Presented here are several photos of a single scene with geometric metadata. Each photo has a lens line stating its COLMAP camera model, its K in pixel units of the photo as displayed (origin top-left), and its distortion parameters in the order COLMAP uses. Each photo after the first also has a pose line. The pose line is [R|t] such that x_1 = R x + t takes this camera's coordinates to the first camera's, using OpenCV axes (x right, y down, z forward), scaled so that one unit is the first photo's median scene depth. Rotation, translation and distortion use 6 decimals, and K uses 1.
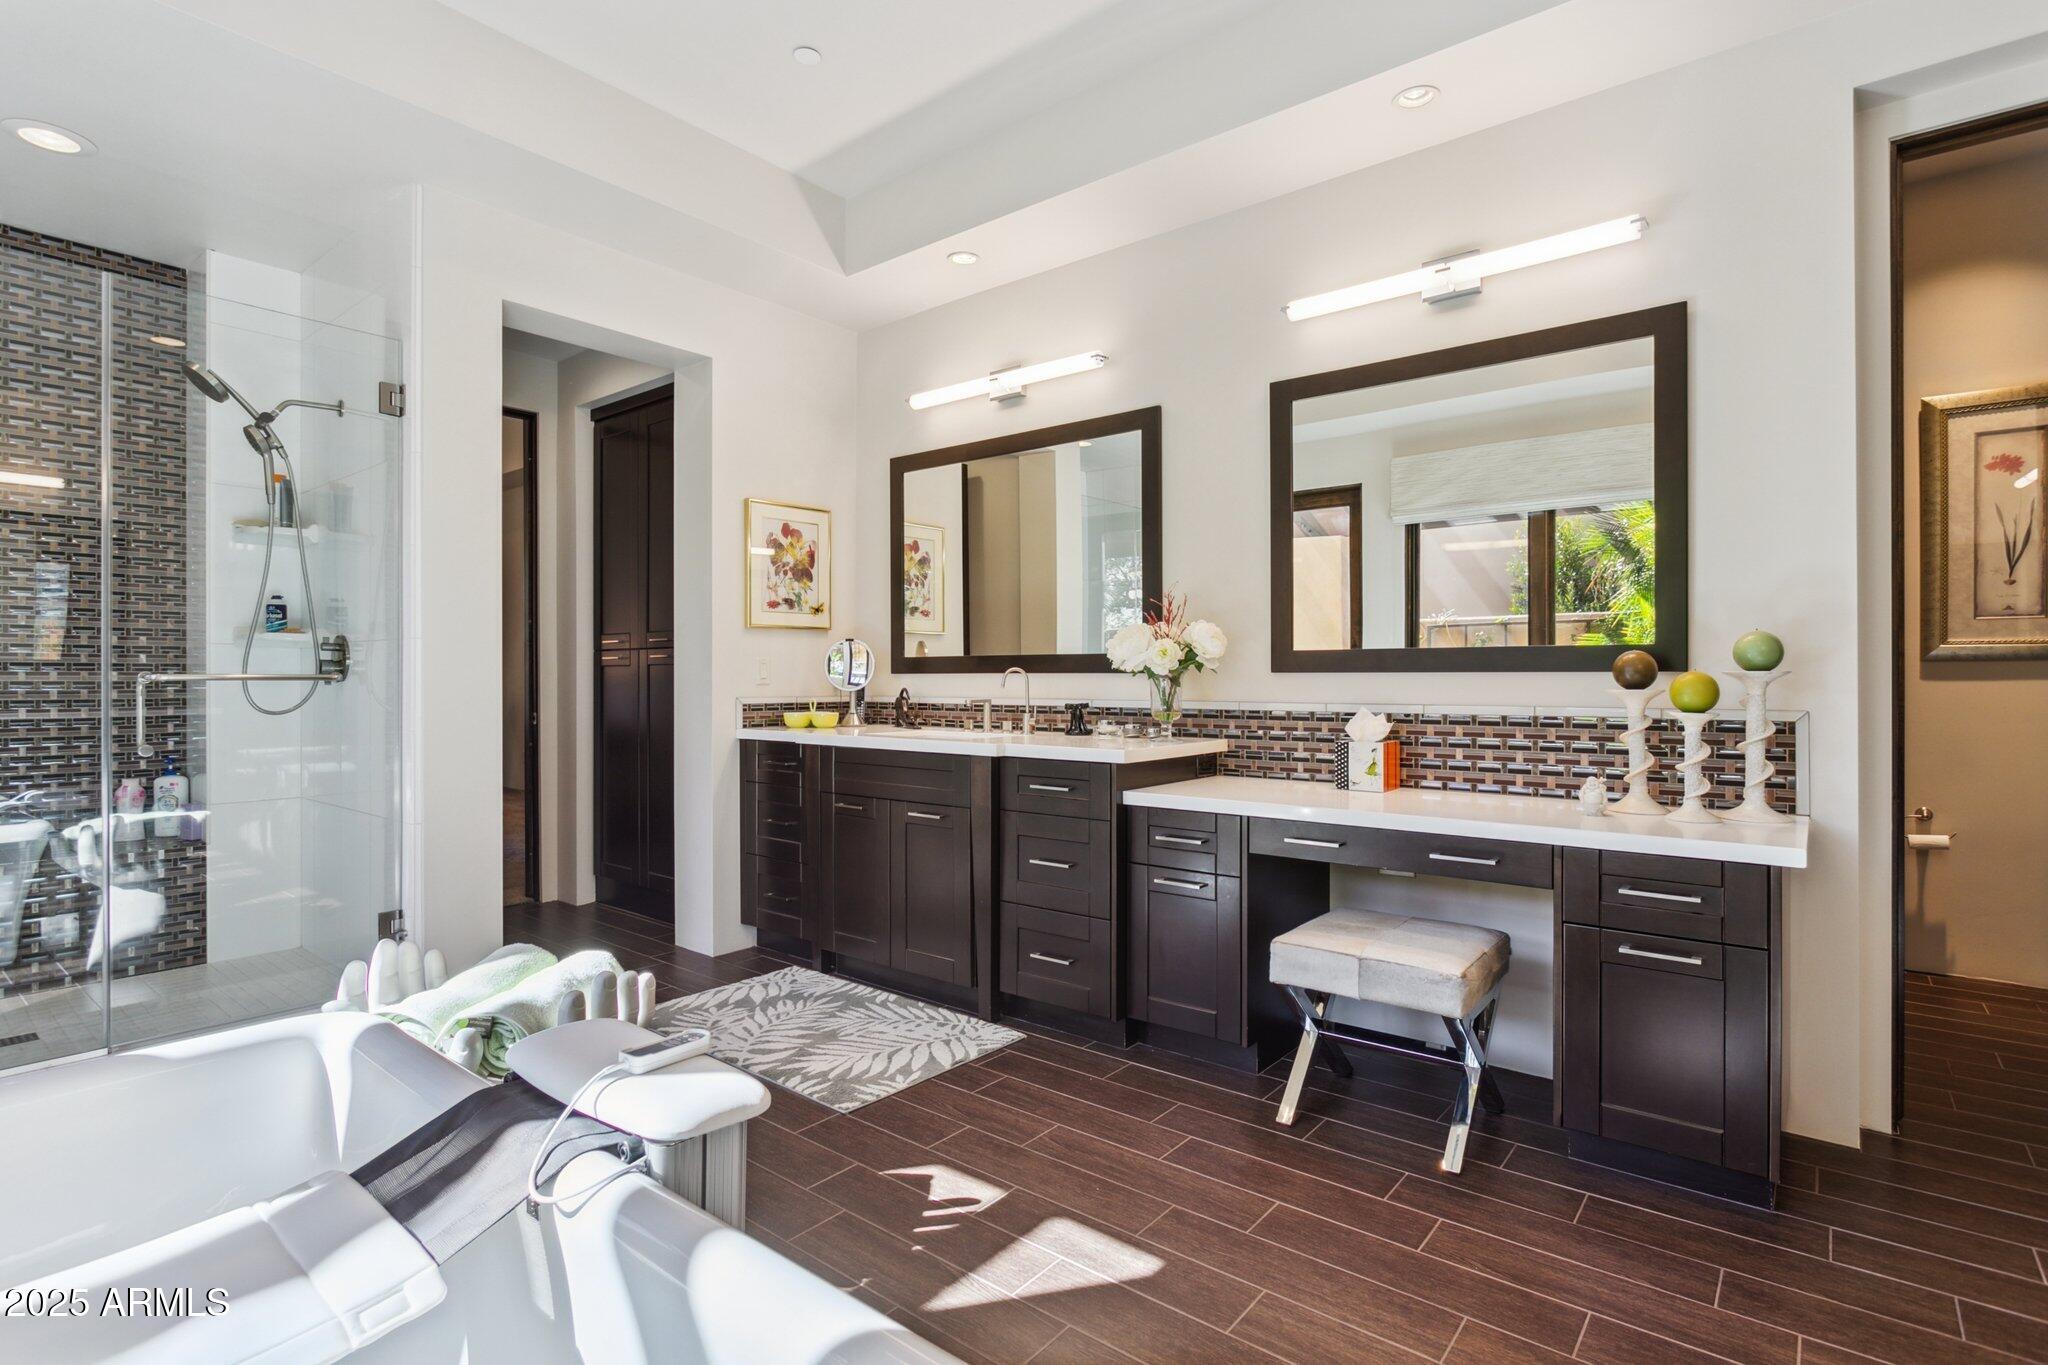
lens RADIAL K [[1003.4, 0, 1020.2], [0, 1003.4, 678.6], [0, 0, 1]] dist [-0.011039, 0.000425]
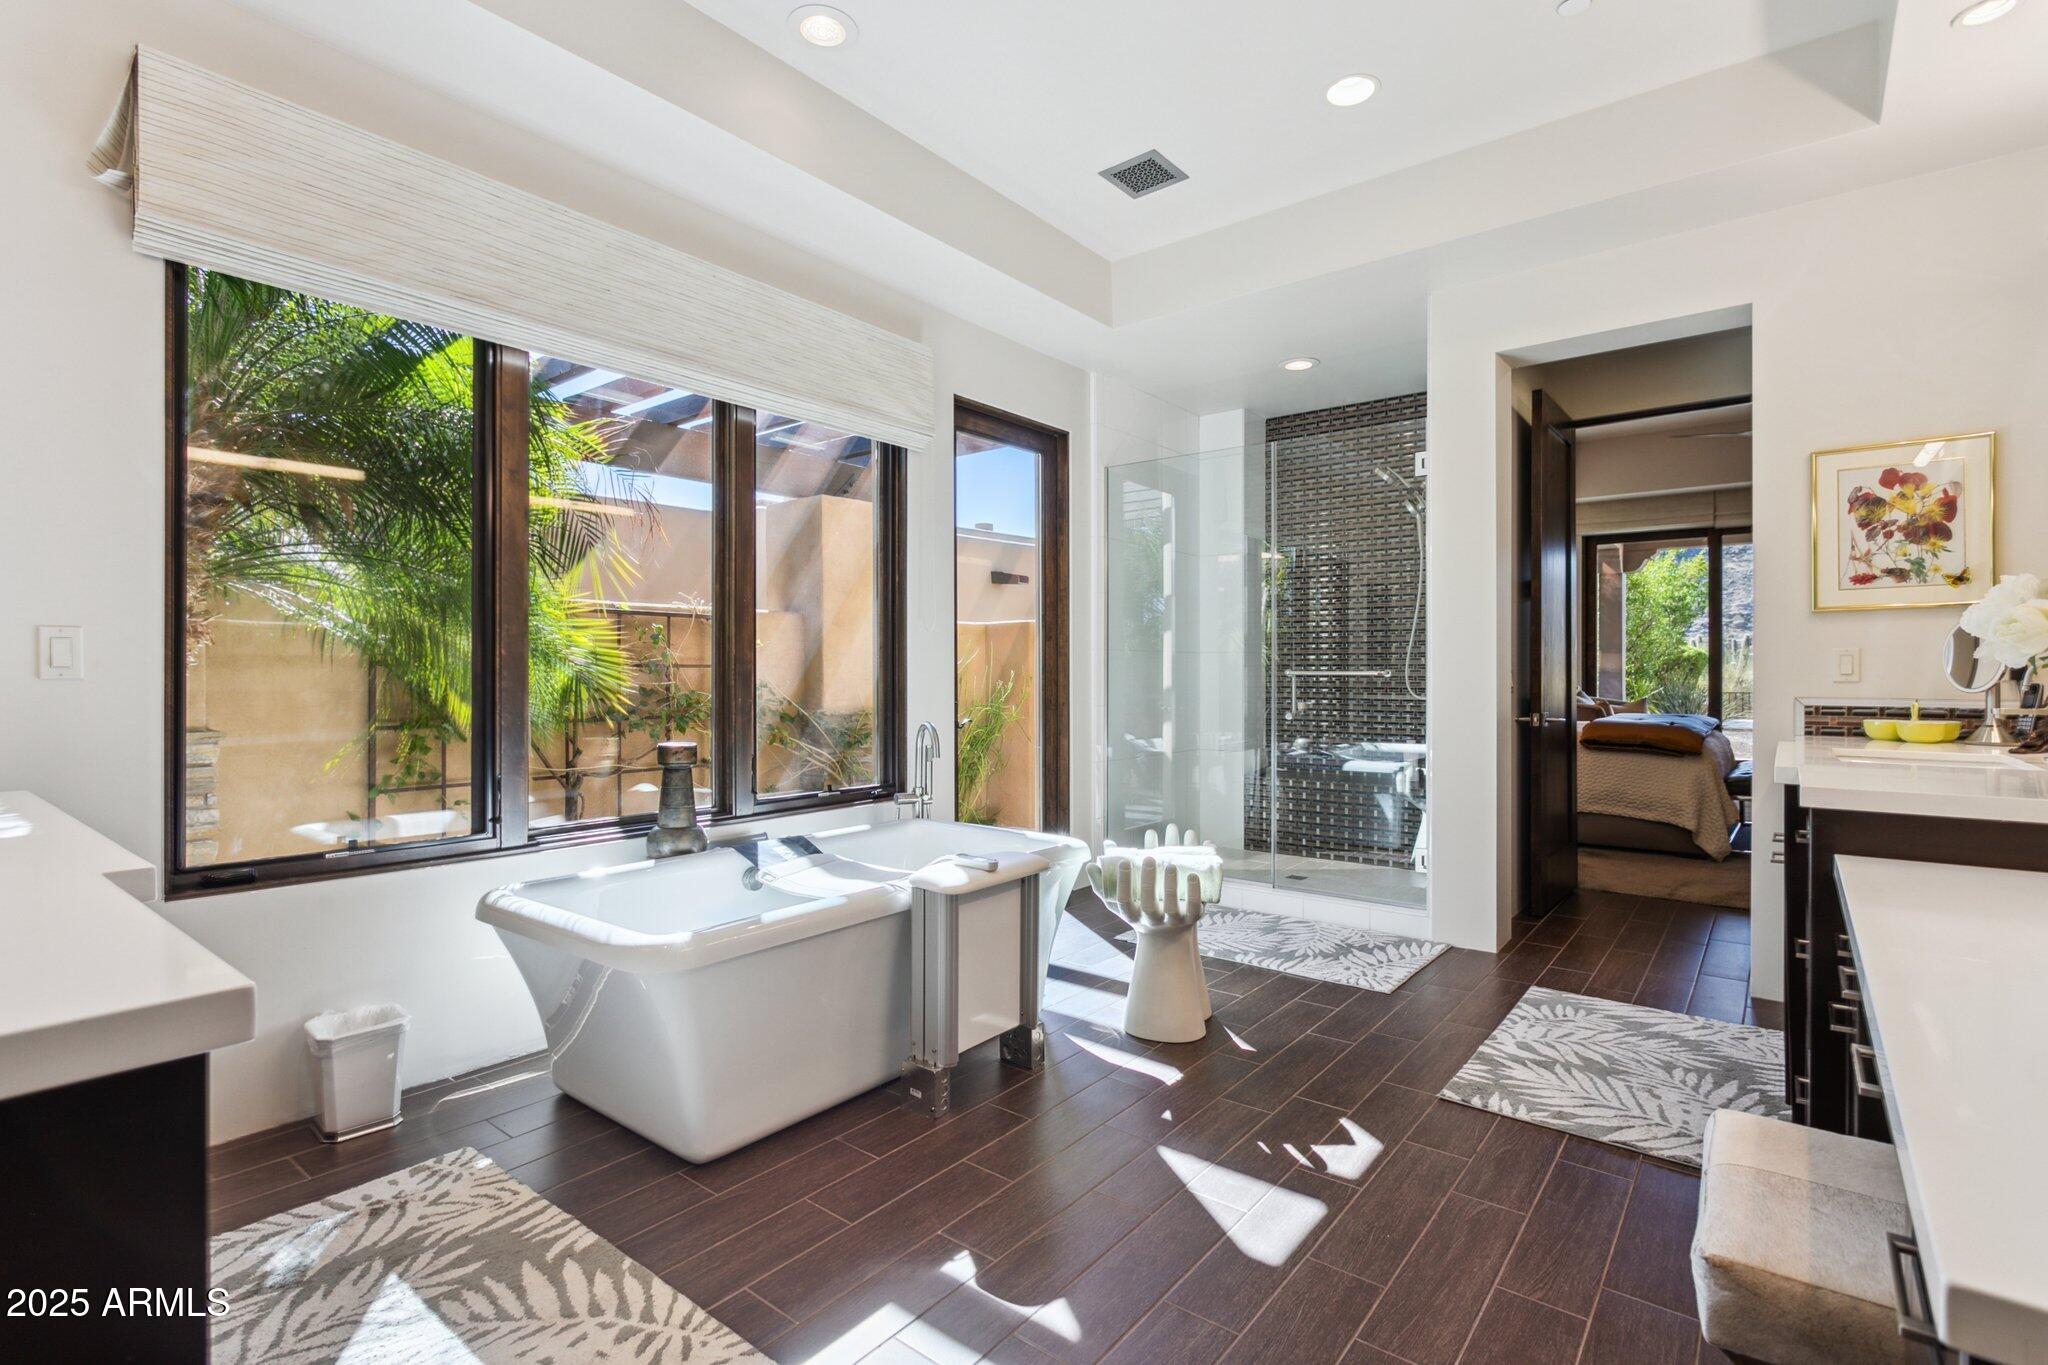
lens RADIAL K [[970.5, 0, 1015.3], [0, 970.5, 674.9], [0, 0, 1]] dist [-0.001672, 0.004017]
pose [[0.001298, 0.001561, -0.999998, 0.602412], [0.000234, 0.999999, 0.001561, -0.001774], [0.999999, -0.000236, 0.001297, 0.411348]]
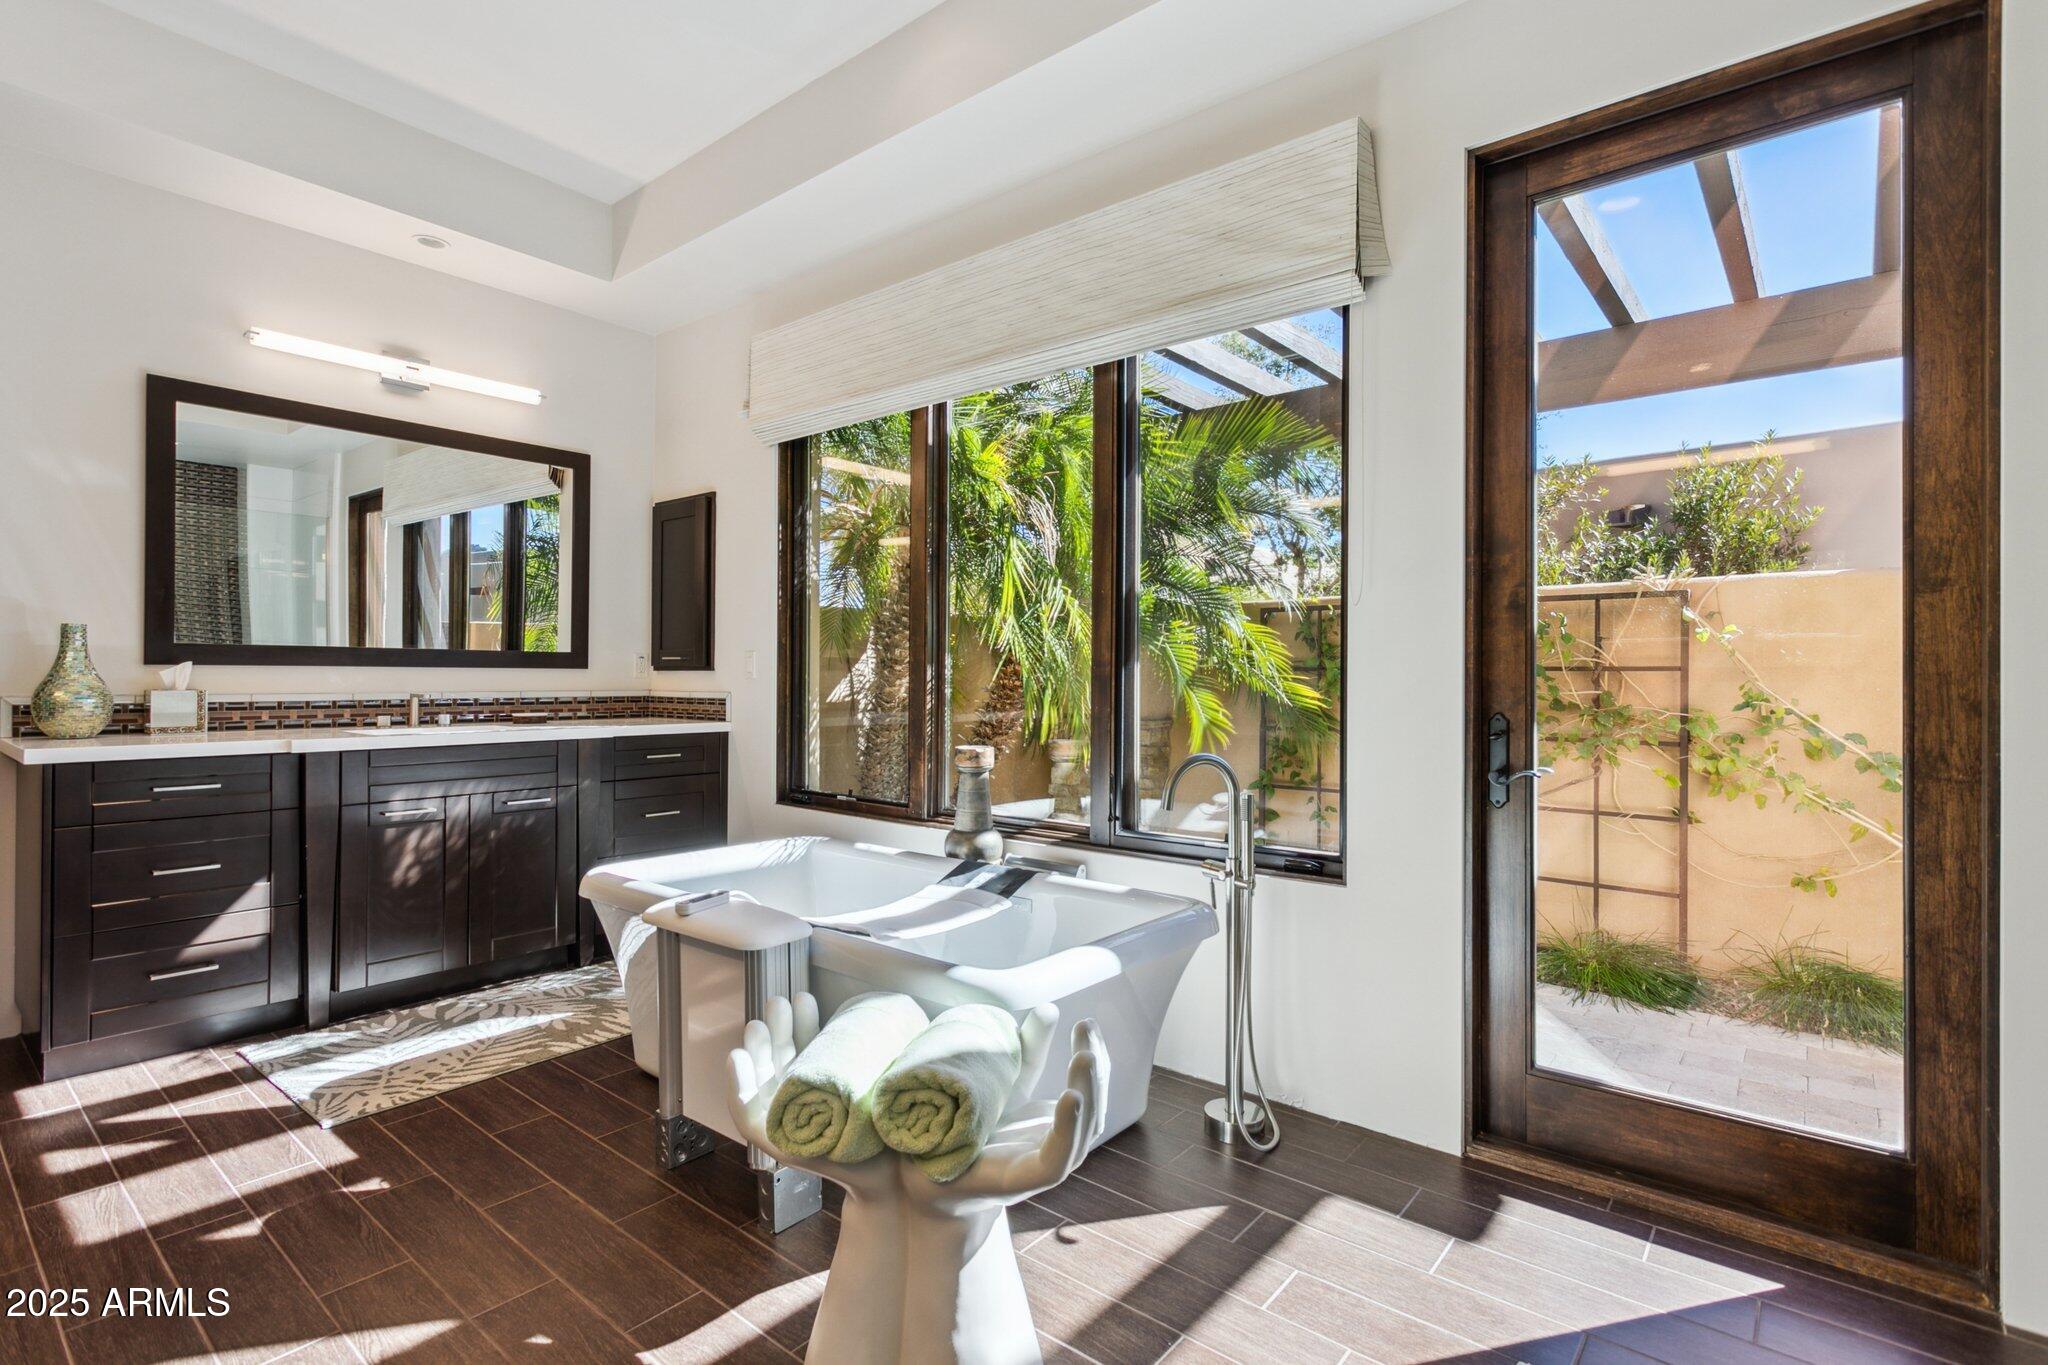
lens RADIAL K [[970.5, 0, 1011.8], [0, 970.5, 672.6], [0, 0, 1]] dist [-0.001672, 0.004017]
pose [[-0.999894, -0.006275, 0.013150, -0.338817], [-0.006353, 0.999962, -0.005901, -0.000175], [-0.013112, -0.005984, -0.999896, 0.992858]]
